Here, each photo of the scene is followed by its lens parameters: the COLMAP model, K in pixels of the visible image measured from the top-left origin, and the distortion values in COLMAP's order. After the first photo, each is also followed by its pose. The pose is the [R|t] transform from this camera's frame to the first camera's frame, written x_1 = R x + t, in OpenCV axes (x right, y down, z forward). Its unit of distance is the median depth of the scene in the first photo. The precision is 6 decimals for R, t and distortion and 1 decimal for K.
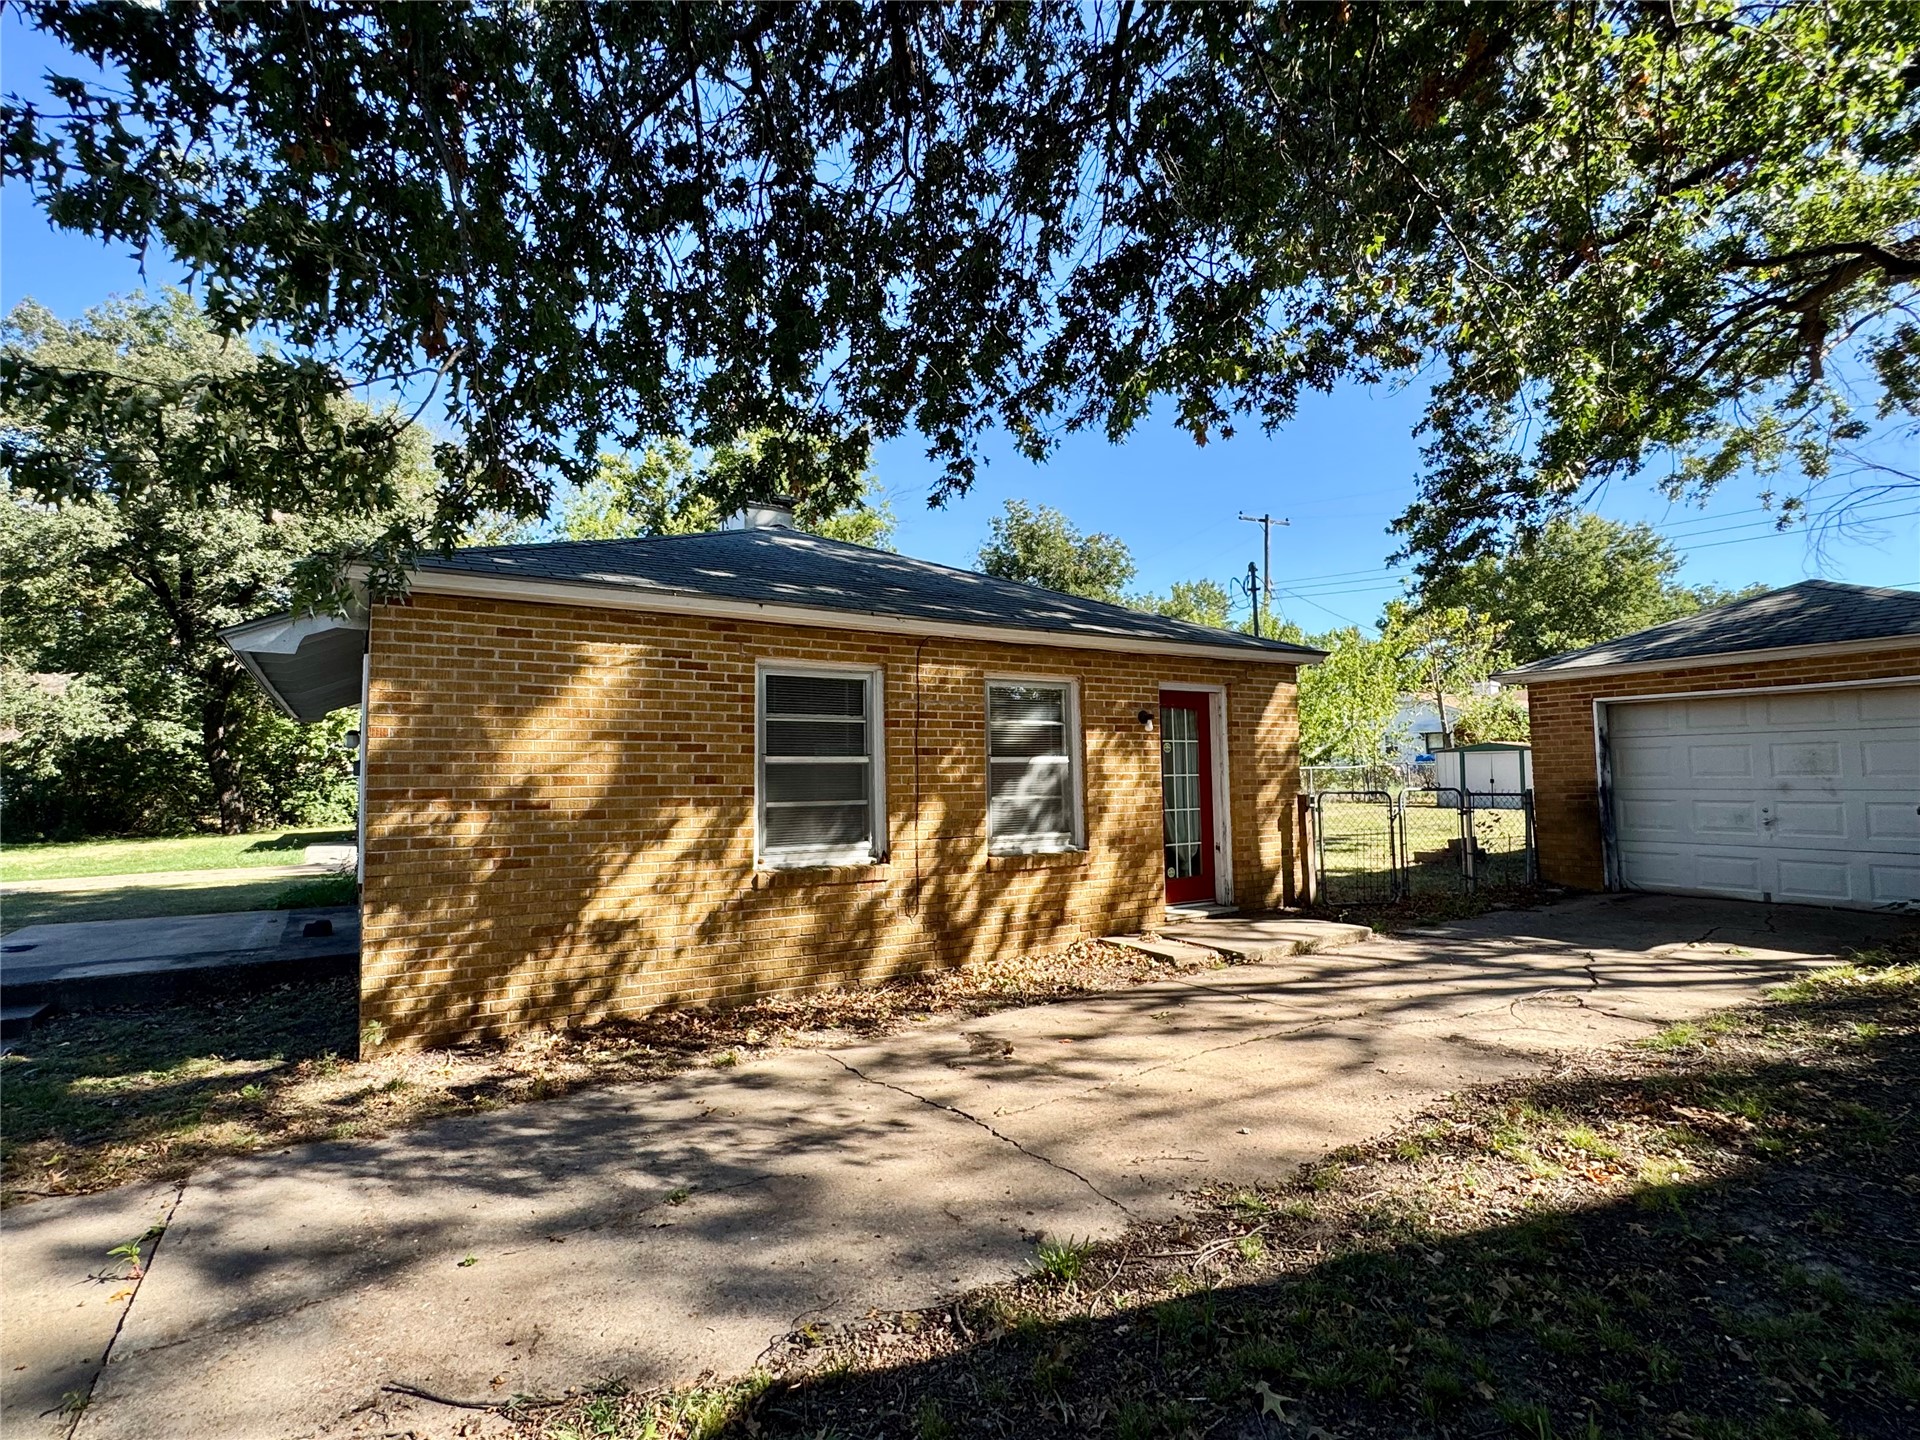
lens RADIAL K [[986.0, 0, 957.0], [0, 986.0, 716.0], [0, 0, 1]] dist [0.002868, 0.001273]
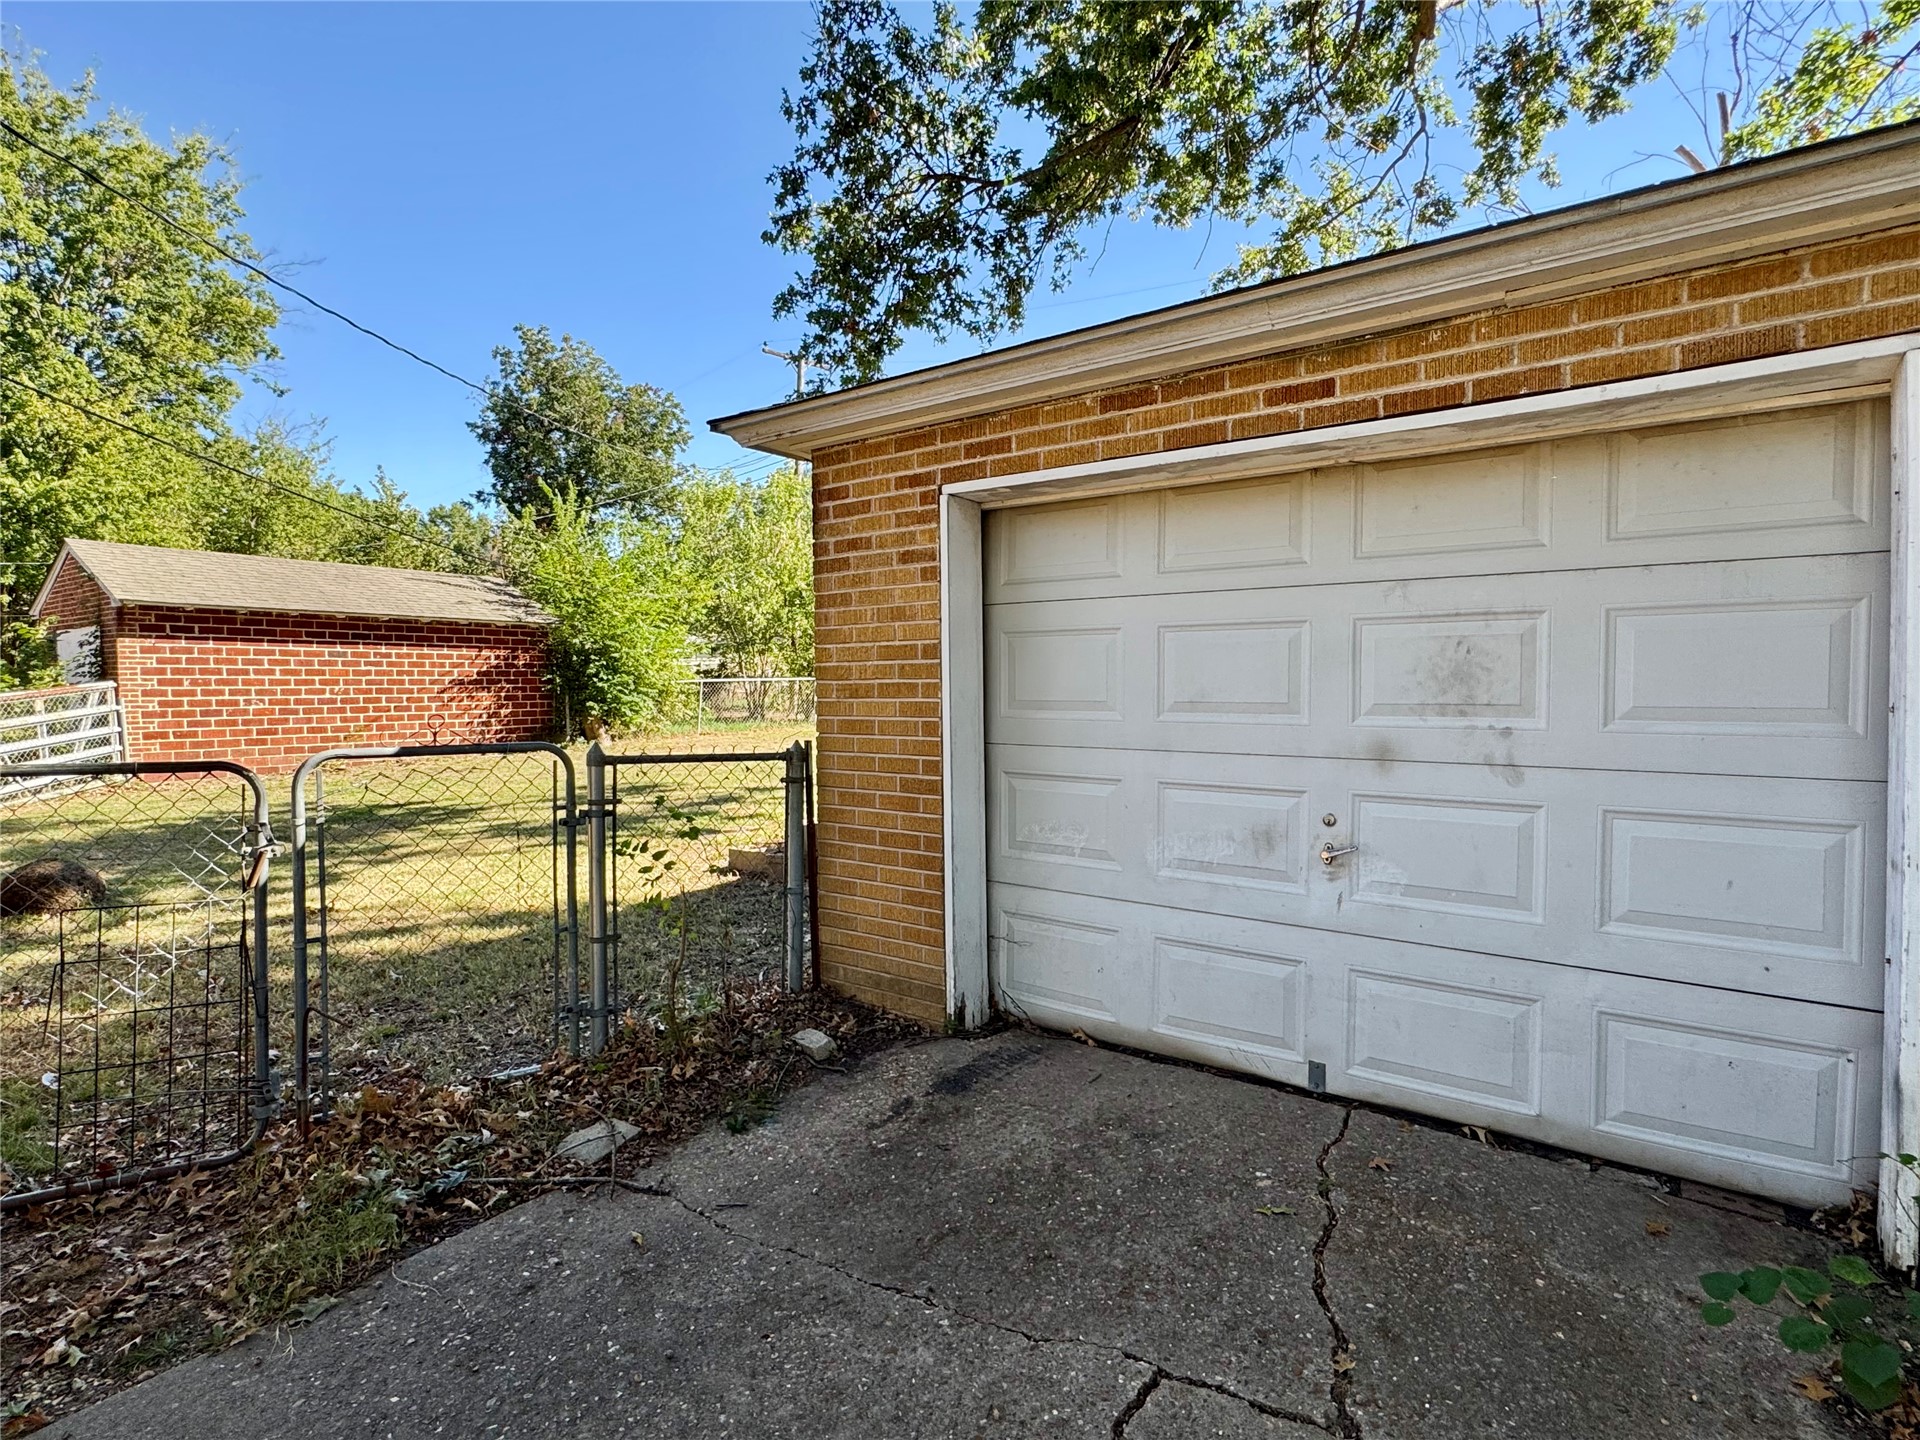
lens RADIAL K [[1028.1, 0, 954.8], [0, 1028.1, 720.5], [0, 0, 1]] dist [-0.003255, 0.000208]
pose [[0.934960, -0.000605, 0.354752, 0.551272], [-0.033354, 0.995419, 0.089603, 0.034068], [-0.353181, -0.095607, 0.930657, 0.693016]]
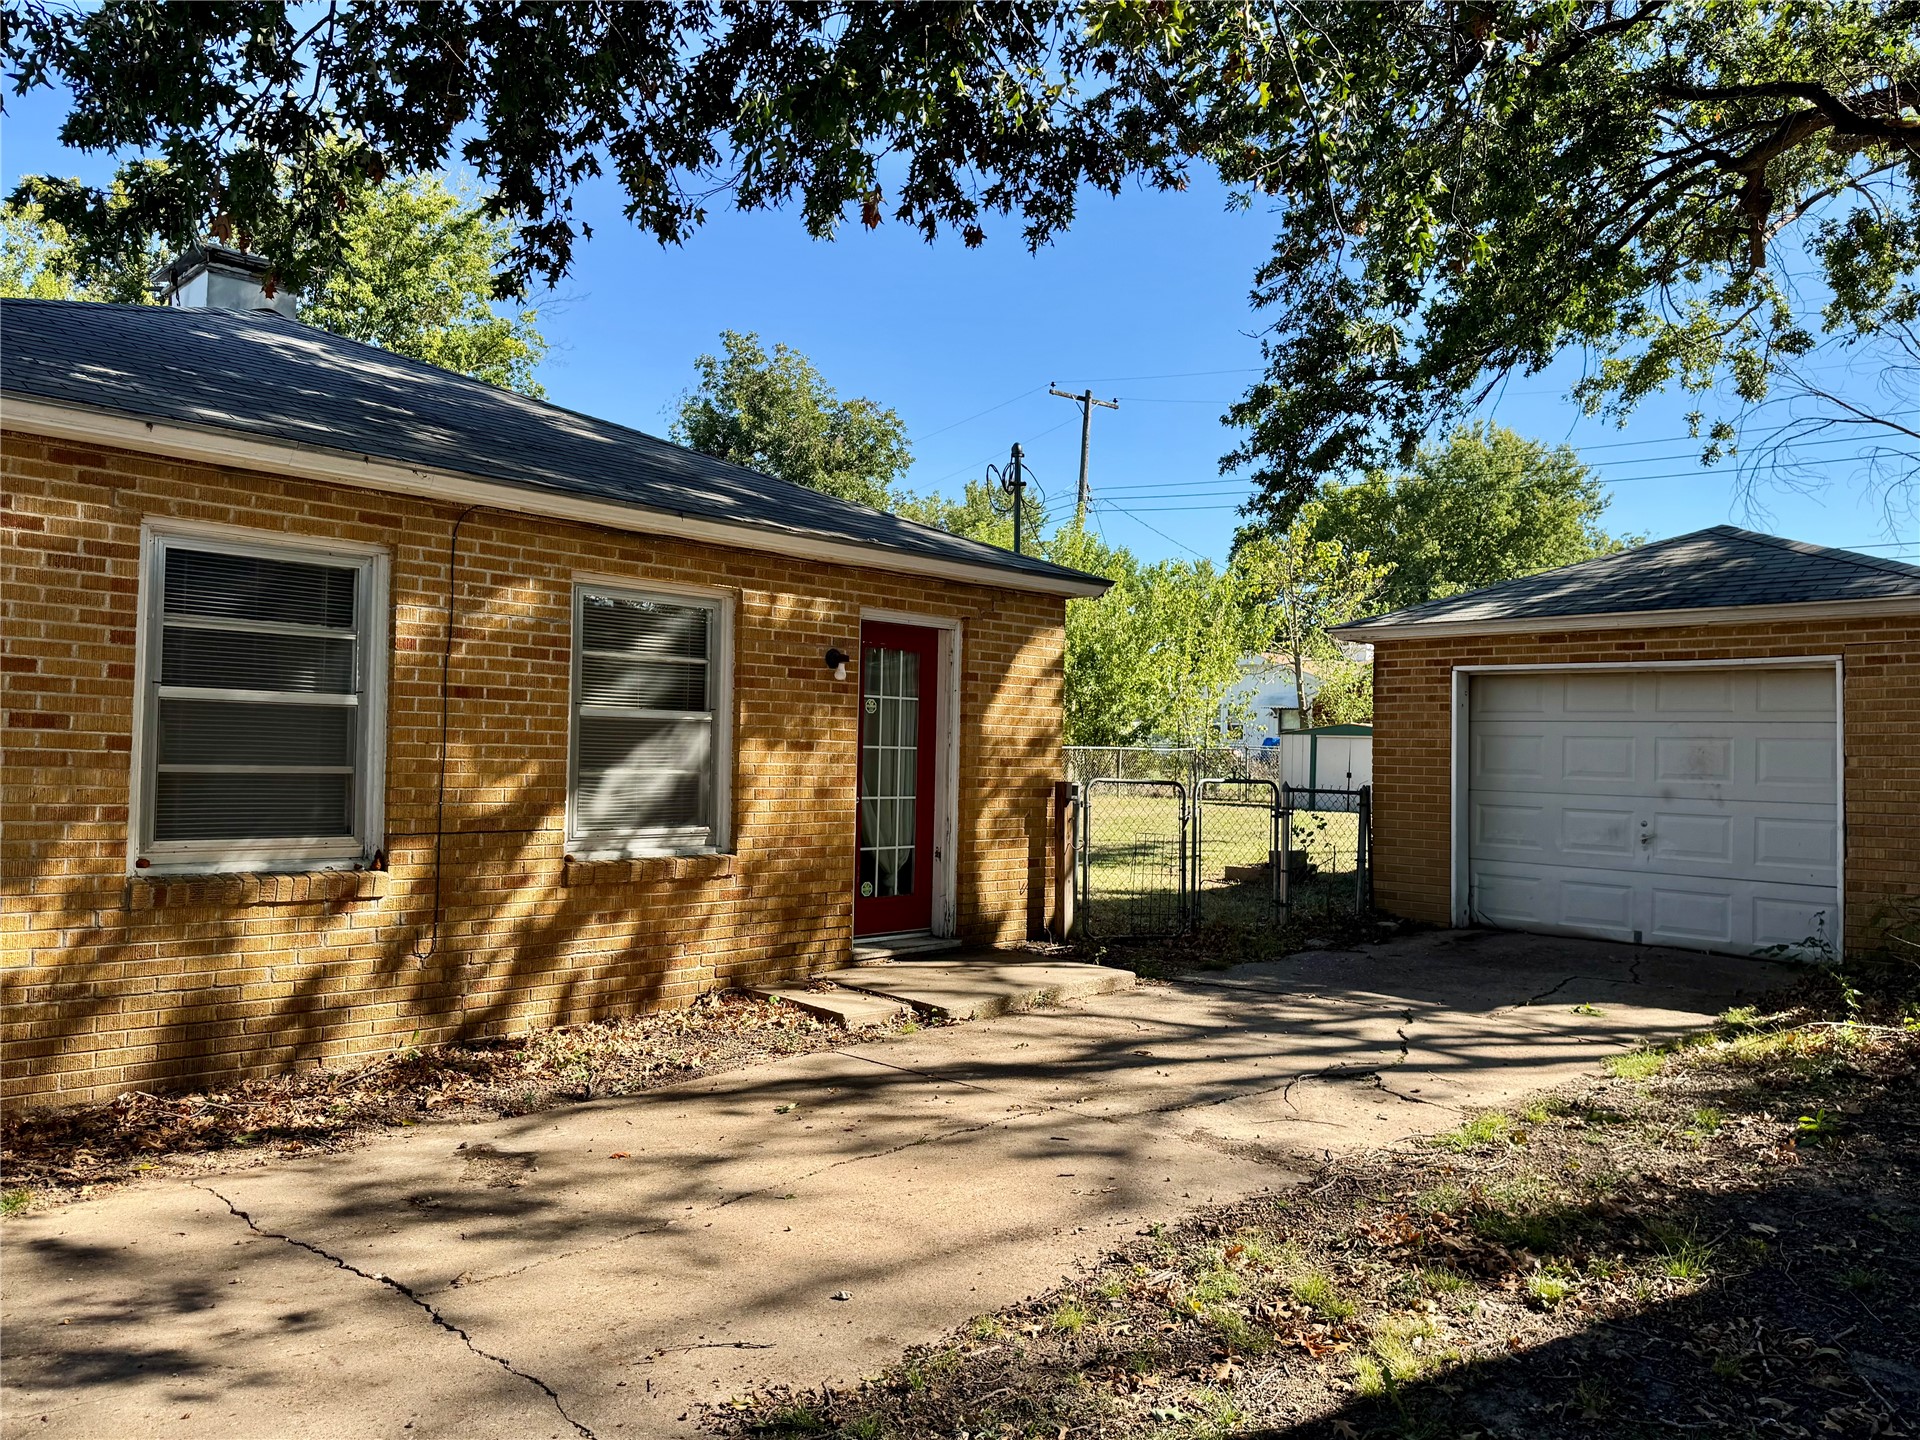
lens RADIAL K [[1429.3, 0, 973.0], [0, 1429.3, 727.5], [0, 0, 1]] dist [0.045557, -0.038214]
pose [[0.973679, 0.042073, 0.224006, 0.060179], [-0.052222, 0.997851, 0.039575, 0.004263], [-0.221860, -0.050232, 0.973784, 0.036045]]
